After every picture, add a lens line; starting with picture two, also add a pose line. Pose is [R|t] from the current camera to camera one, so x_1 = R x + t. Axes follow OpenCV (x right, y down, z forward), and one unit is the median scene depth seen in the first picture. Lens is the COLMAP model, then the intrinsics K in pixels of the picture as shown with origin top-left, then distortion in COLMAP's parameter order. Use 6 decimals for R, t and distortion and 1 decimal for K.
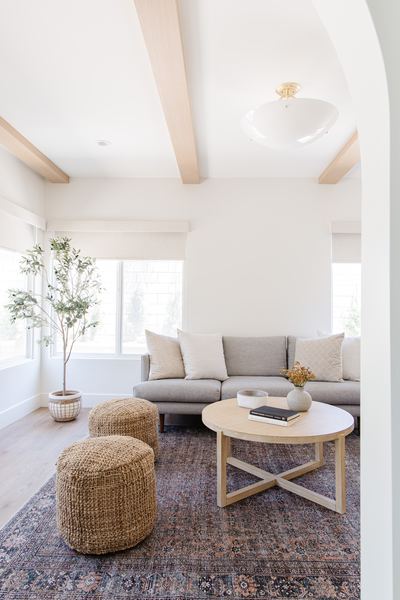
lens RADIAL K [[405.4, 0, 200.0], [0, 405.4, 300.0], [0, 0, 1]] dist [0.001791, 0.001614]
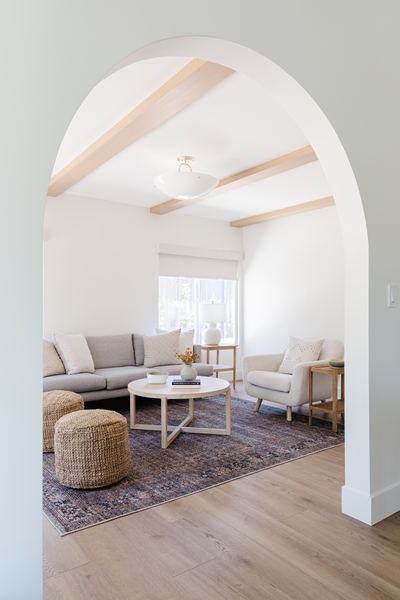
lens RADIAL K [[412.5, 0, 200.1], [0, 412.5, 320.9], [0, 0, 1]] dist [0.000597, 0.000168]
pose [[0.778483, -0.024125, 0.627202, -0.468113], [0.000053, 0.999264, 0.038370, 0.000848], [-0.627666, -0.029837, 0.777911, -0.126845]]
